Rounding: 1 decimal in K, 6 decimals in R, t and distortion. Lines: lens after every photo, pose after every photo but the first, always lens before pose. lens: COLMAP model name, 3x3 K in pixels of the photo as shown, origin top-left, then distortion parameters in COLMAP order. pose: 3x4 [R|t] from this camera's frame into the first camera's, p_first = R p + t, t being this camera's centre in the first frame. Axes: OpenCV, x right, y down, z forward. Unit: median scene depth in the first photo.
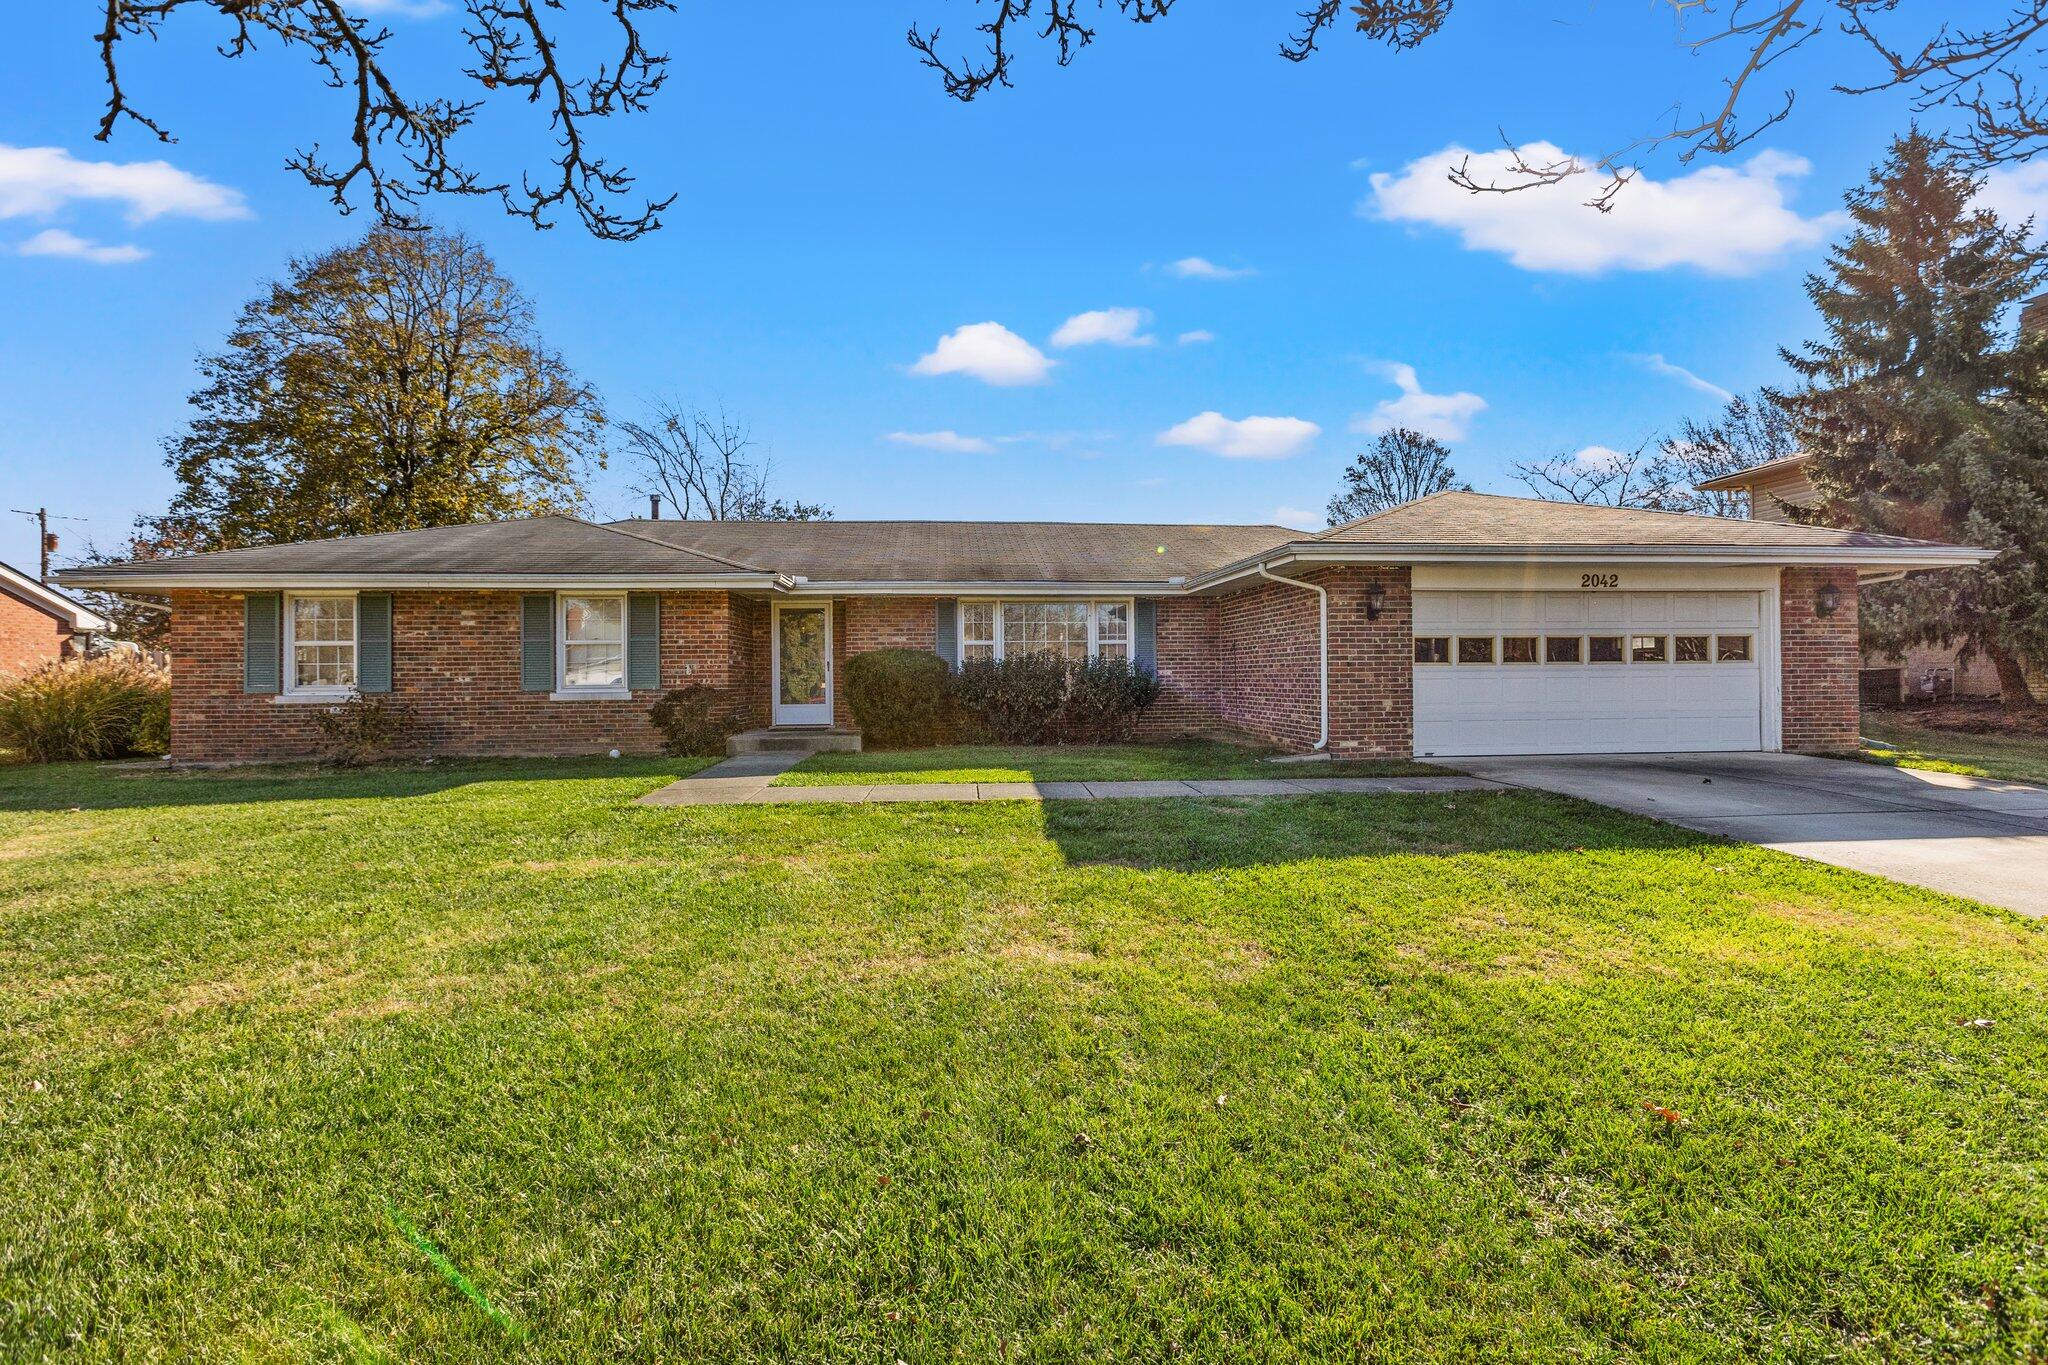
lens RADIAL K [[916.8, 0, 1019.5], [0, 916.8, 670.0], [0, 0, 1]] dist [-0.003354, 0.004134]
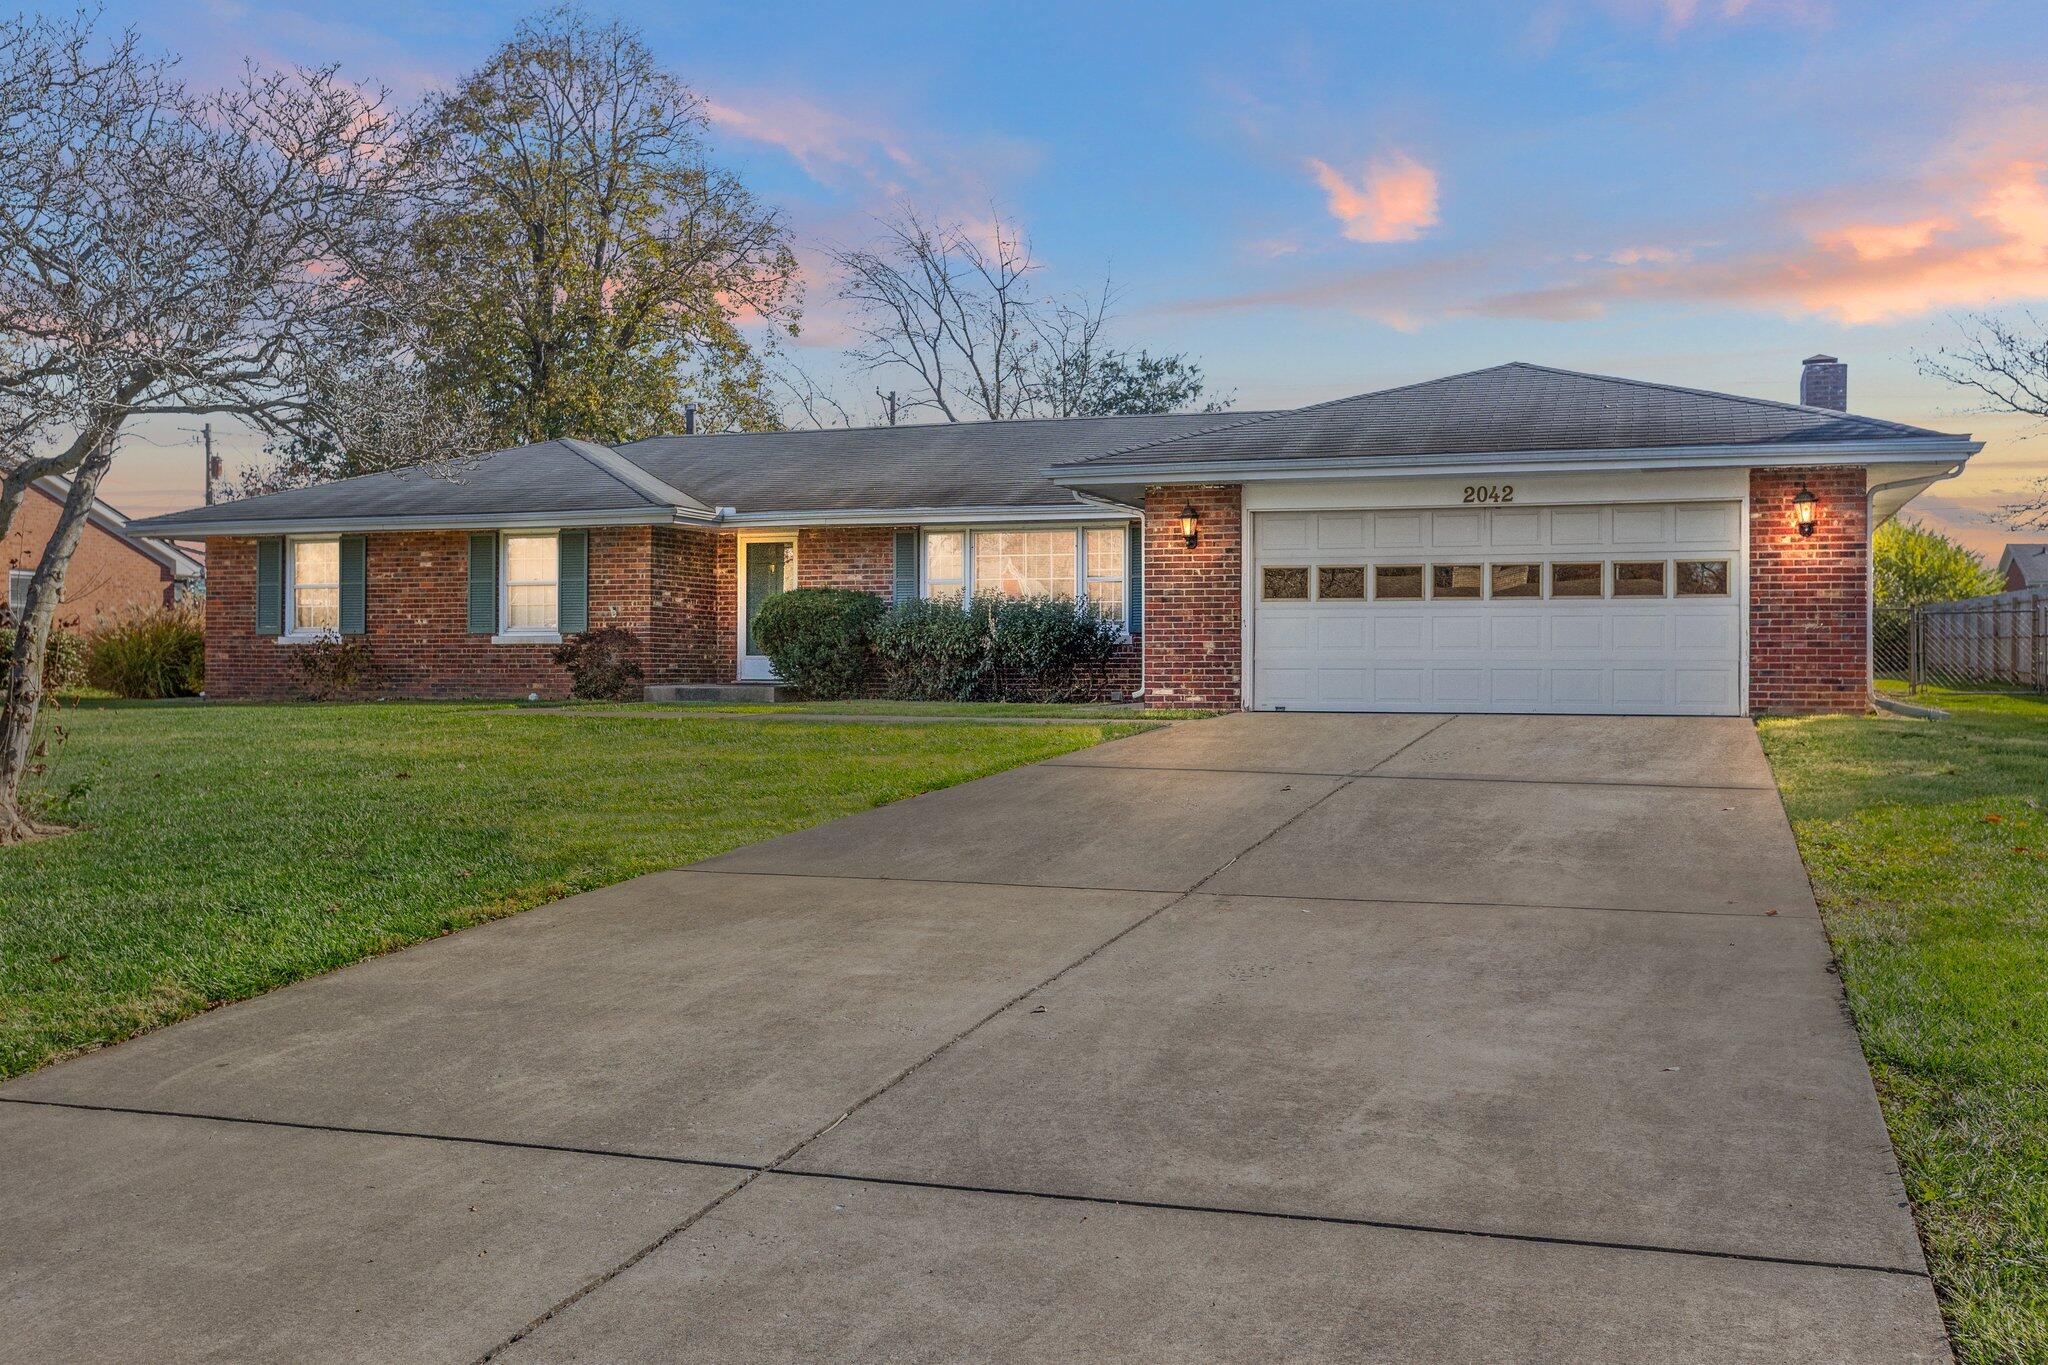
lens RADIAL K [[1938.7, 0, 1024.0], [0, 1938.7, 682.5], [0, 0, 1]] dist [-0.007298, 0.001808]
pose [[0.903207, 0.014378, -0.428964, 0.875133], [-0.008799, 0.999849, 0.014984, 0.038914], [0.429115, -0.009759, 0.903197, -0.607281]]
